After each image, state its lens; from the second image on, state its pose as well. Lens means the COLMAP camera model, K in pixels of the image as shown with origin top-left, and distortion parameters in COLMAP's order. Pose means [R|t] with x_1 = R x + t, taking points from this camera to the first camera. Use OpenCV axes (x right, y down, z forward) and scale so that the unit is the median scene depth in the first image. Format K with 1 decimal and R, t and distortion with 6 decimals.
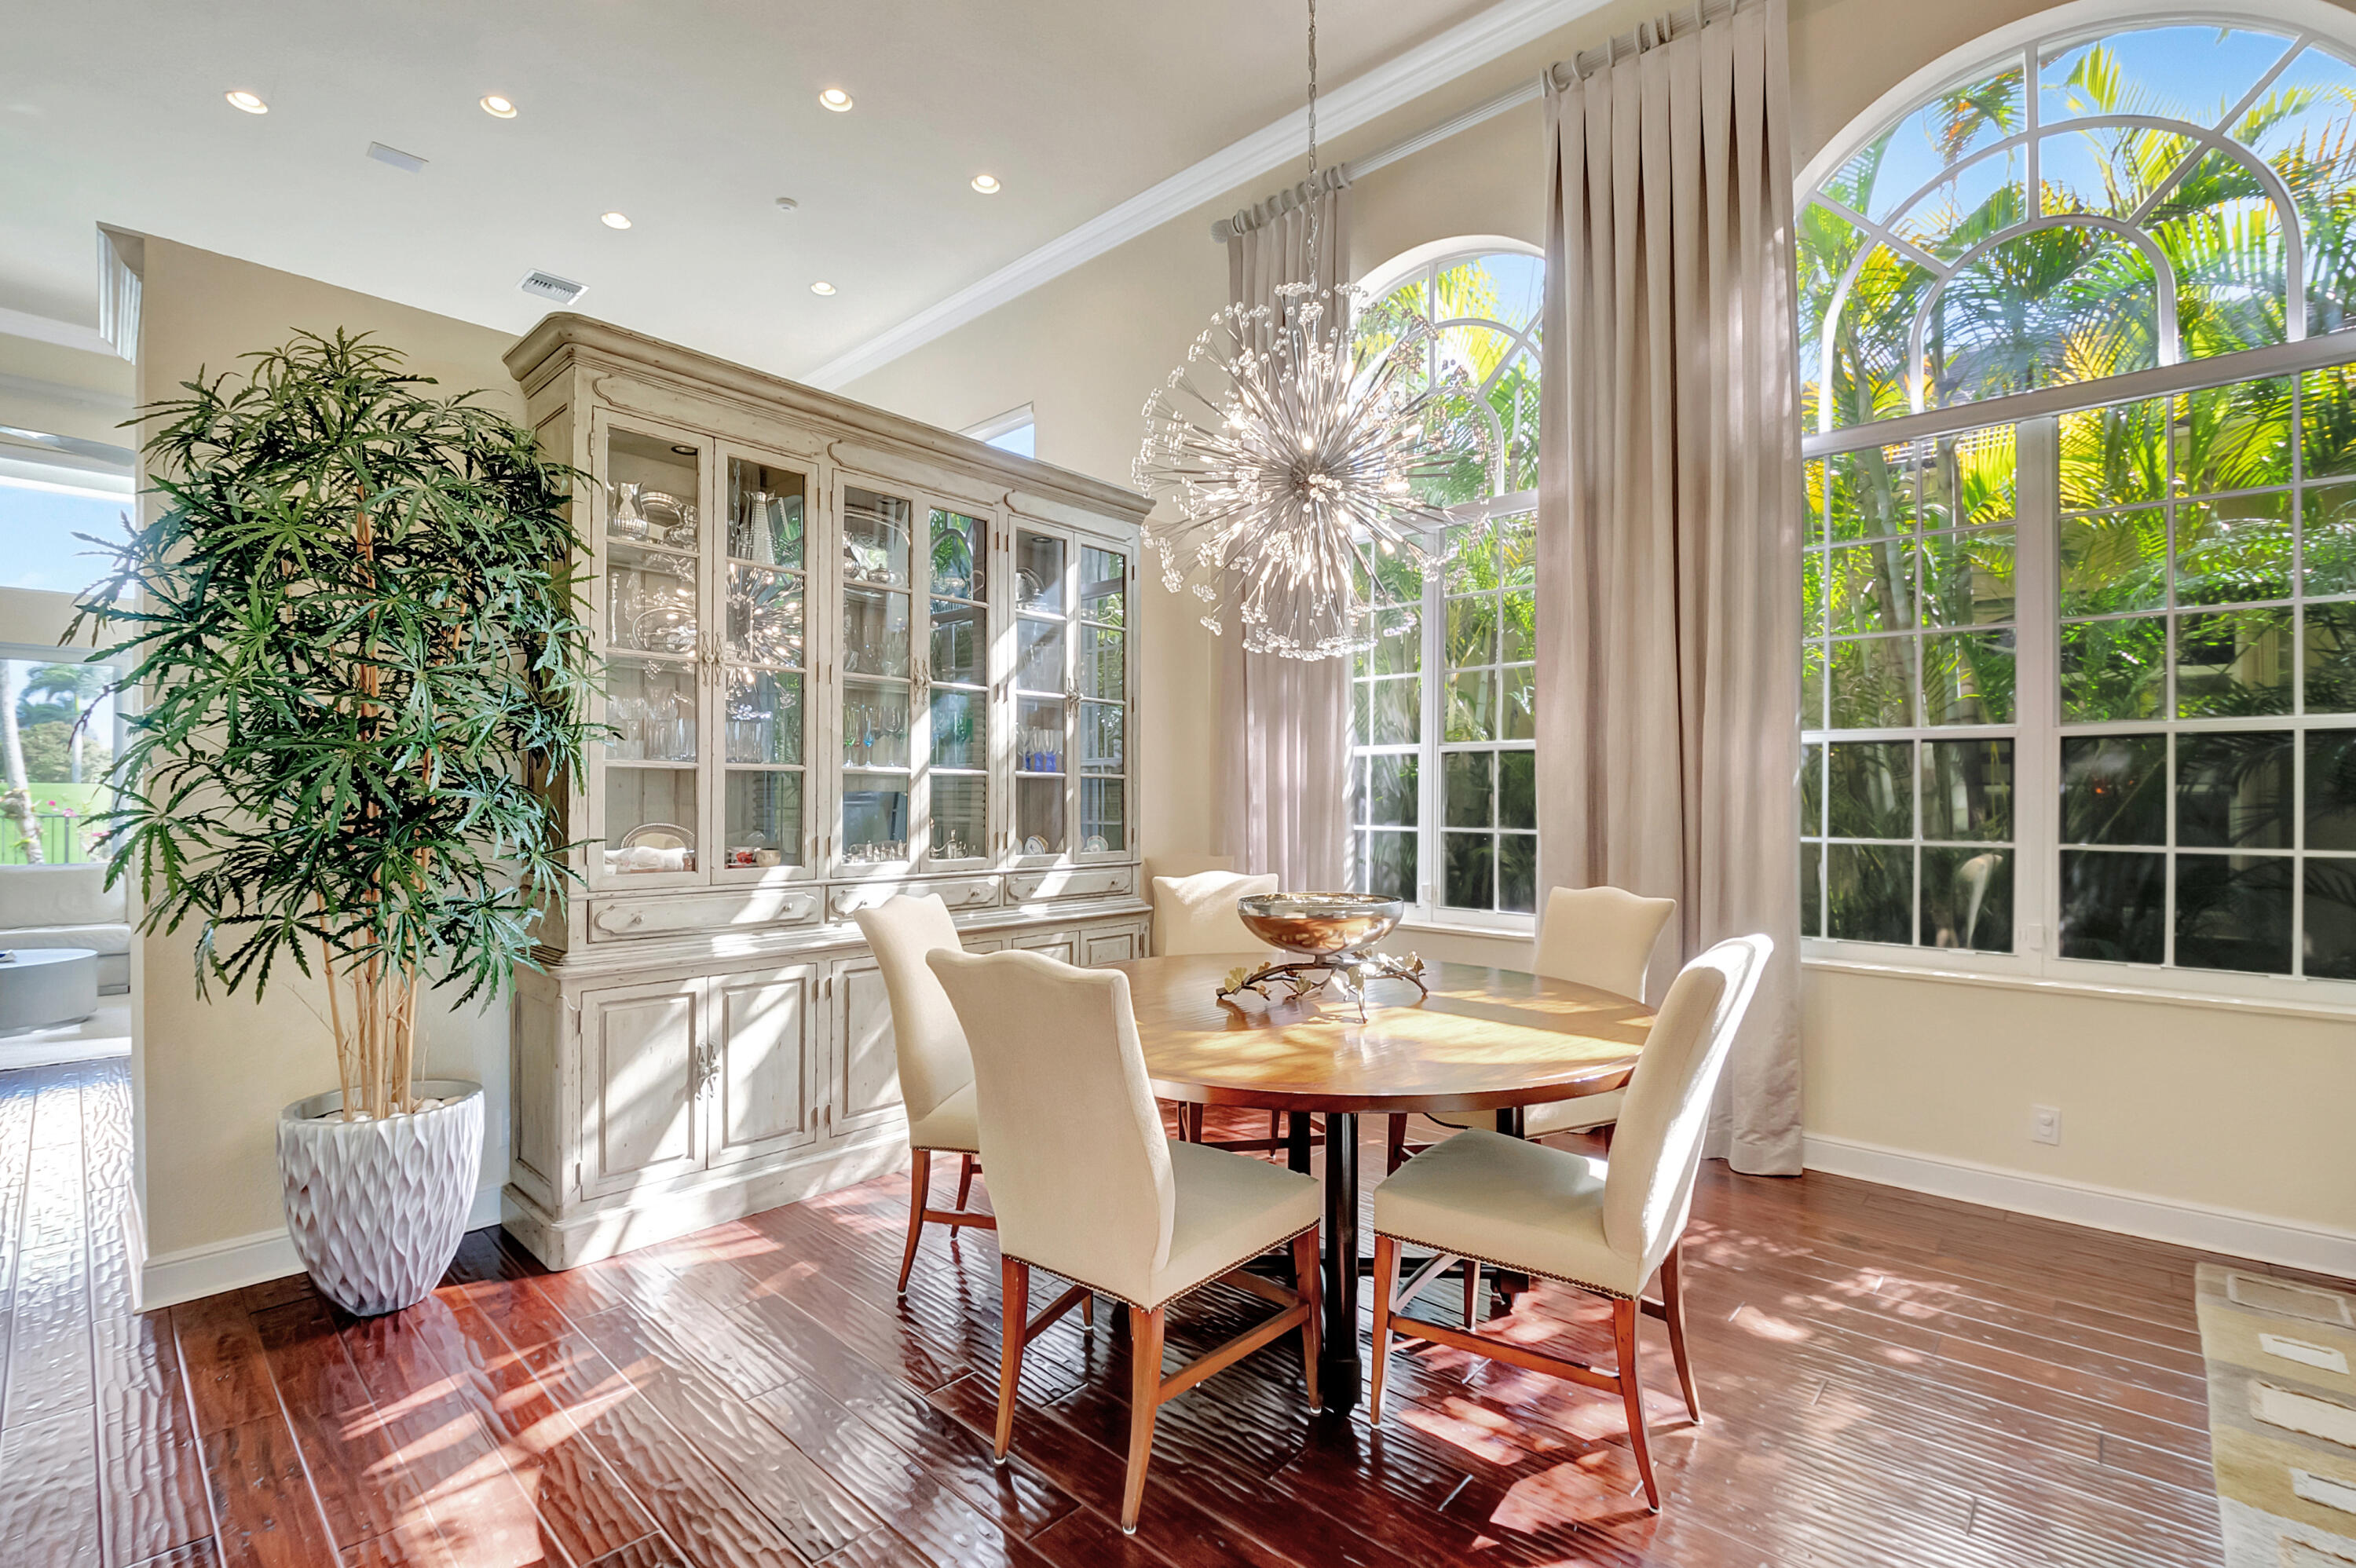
lens RADIAL K [[1037.1, 0, 1178.0], [0, 1037.1, 784.0], [0, 0, 1]] dist [0.002339, -0.011606]
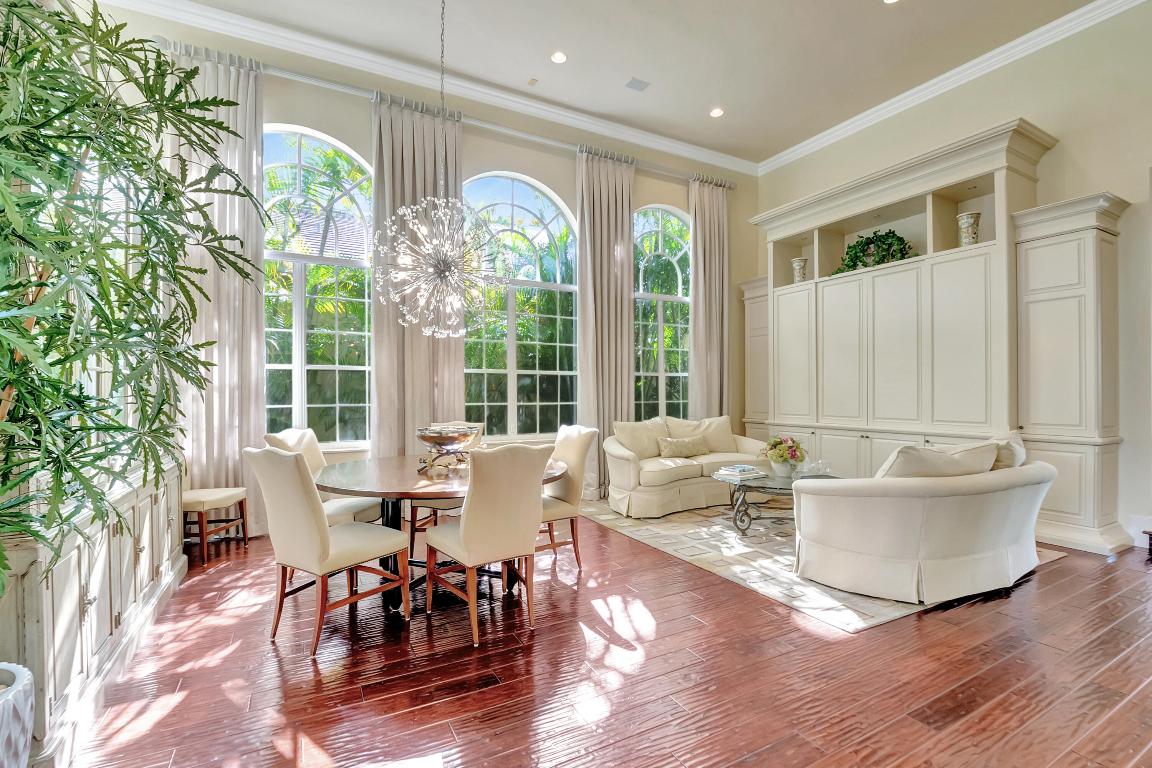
lens RADIAL K [[507.2, 0, 576.0], [0, 507.2, 384.0], [0, 0, 1]] dist [0.002339, -0.011606]
pose [[0.331834, 0.008191, 0.943302, -0.858645], [-0.011312, 0.999925, -0.004704, -0.003146], [-0.943270, -0.009110, 0.331901, 0.224660]]
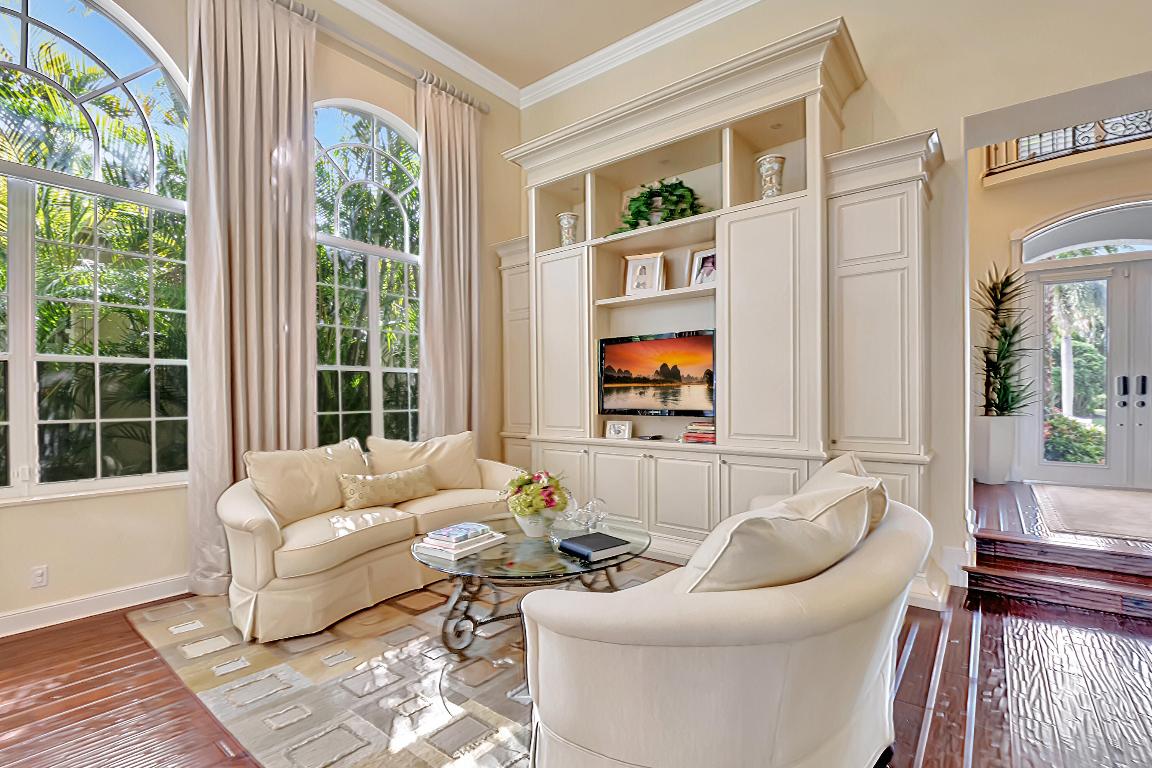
lens RADIAL K [[521.9, 0, 579.4], [0, 521.9, 393.4], [0, 0, 1]] dist [-0.003460, -0.001080]
pose [[-0.066955, -0.000692, 0.997756, -0.131782], [-0.009799, 0.999952, 0.000036, 0.000211], [-0.997708, -0.009775, -0.066958, 0.121259]]
